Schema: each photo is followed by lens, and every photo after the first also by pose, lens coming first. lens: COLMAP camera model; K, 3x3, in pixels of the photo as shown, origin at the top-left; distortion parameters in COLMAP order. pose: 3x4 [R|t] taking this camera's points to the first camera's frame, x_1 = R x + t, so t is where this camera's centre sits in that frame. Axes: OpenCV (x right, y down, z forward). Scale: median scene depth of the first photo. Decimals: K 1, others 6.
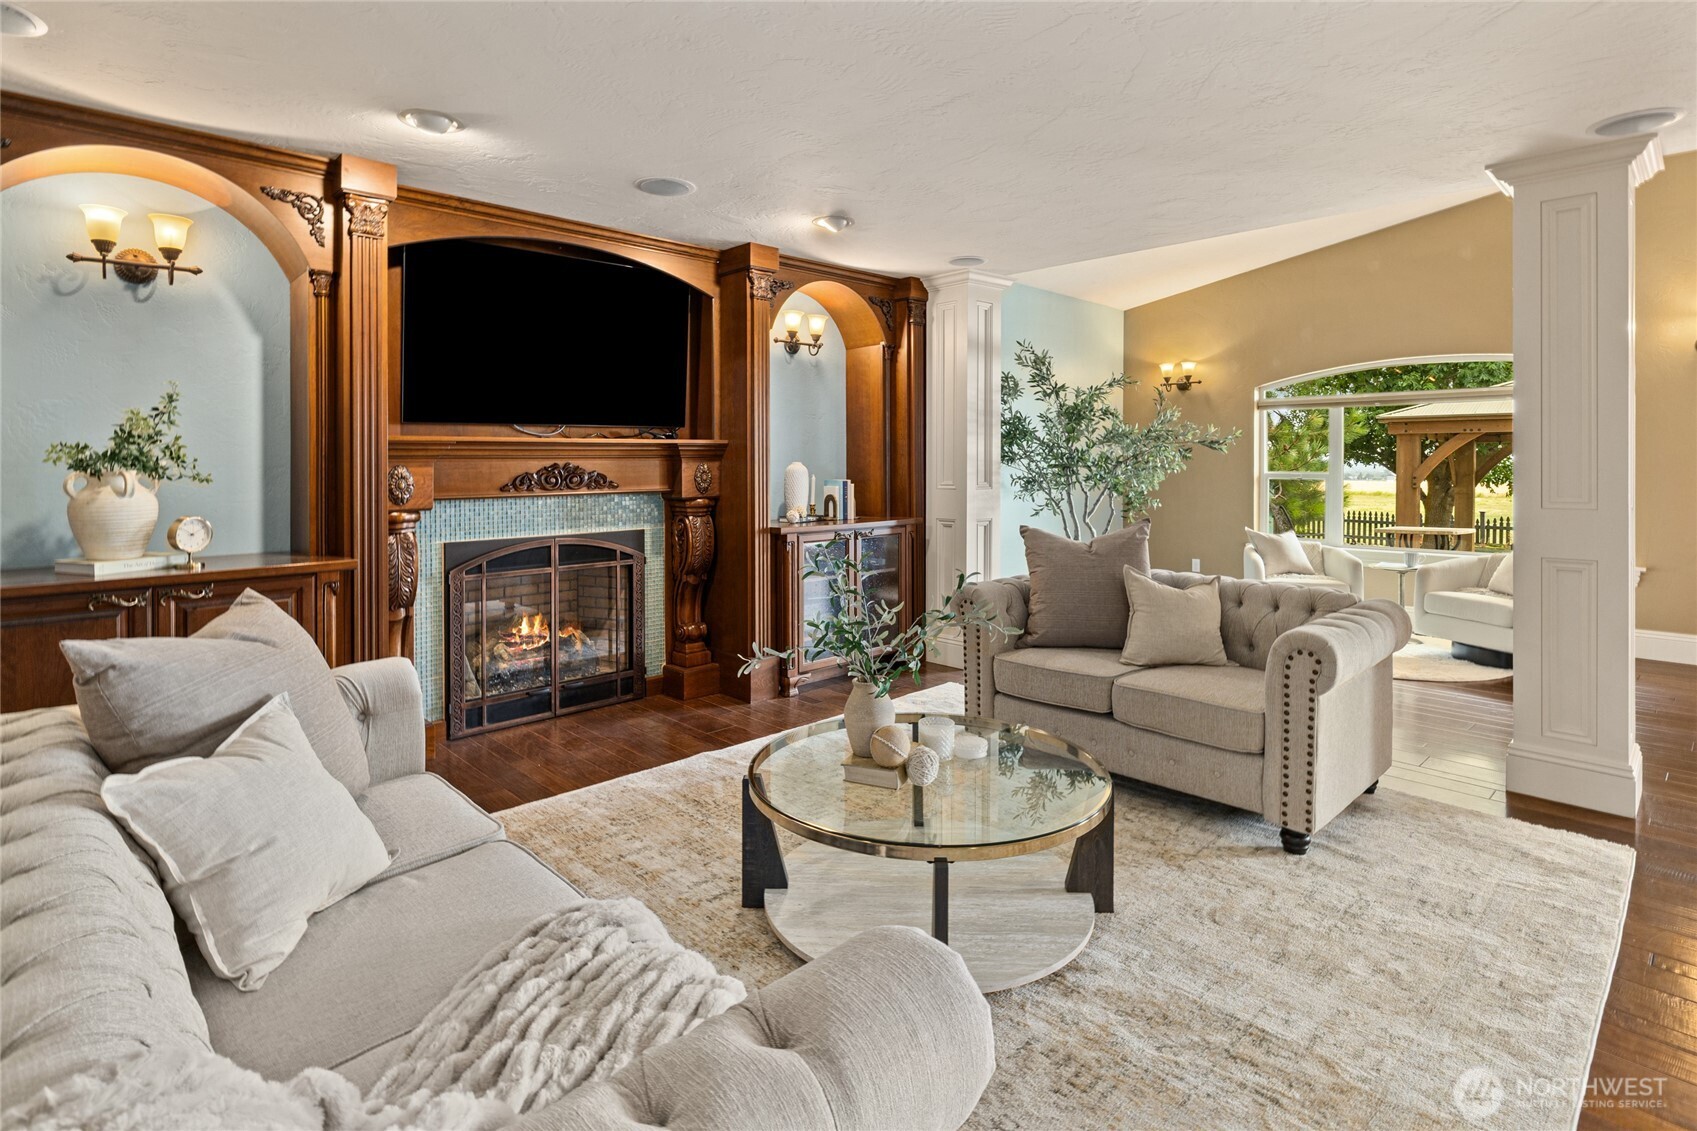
lens RADIAL K [[858.4, 0, 854.8], [0, 858.4, 467.6], [0, 0, 1]] dist [0.000145, -0.000823]
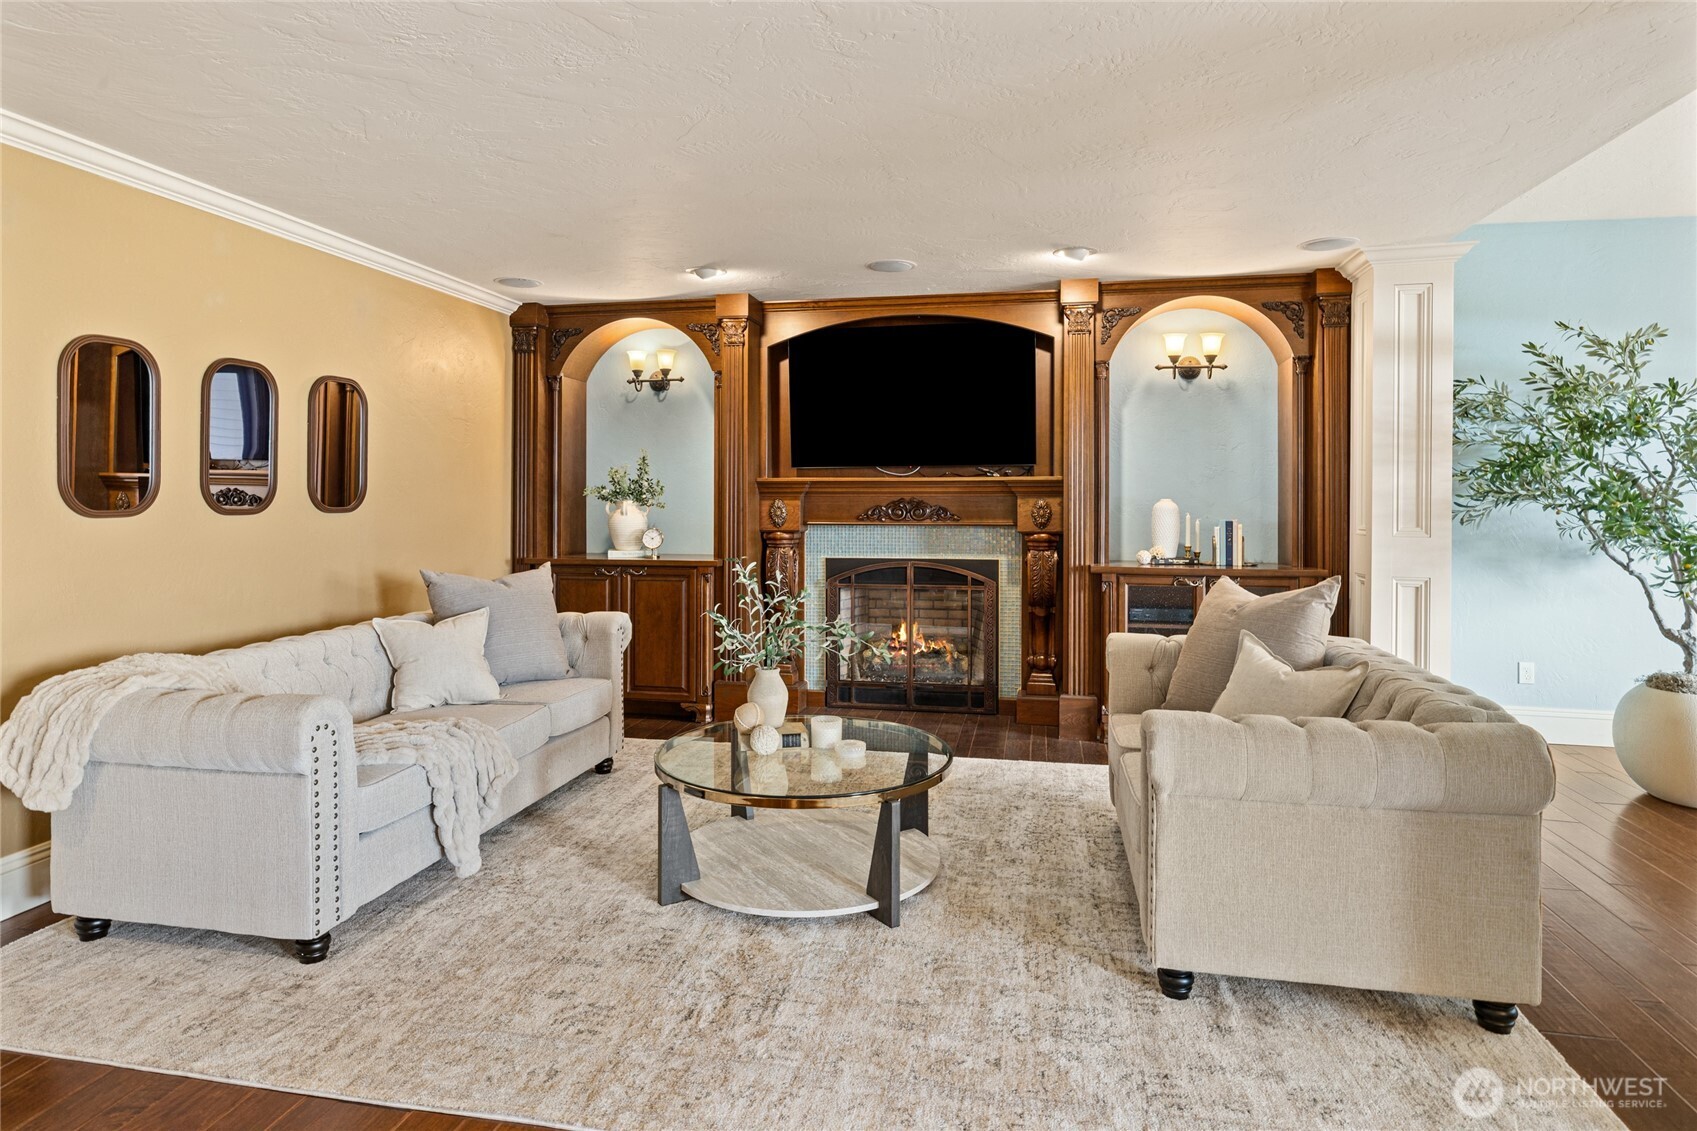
lens RADIAL K [[973.8, 0, 847.1], [0, 973.8, 495.9], [0, 0, 1]] dist [0.000118, 0.000492]
pose [[0.564122, 0.003396, -0.825685, 0.752064], [-0.010990, 0.999934, -0.003395, -0.002955], [0.825619, 0.010989, 0.564122, 0.167540]]
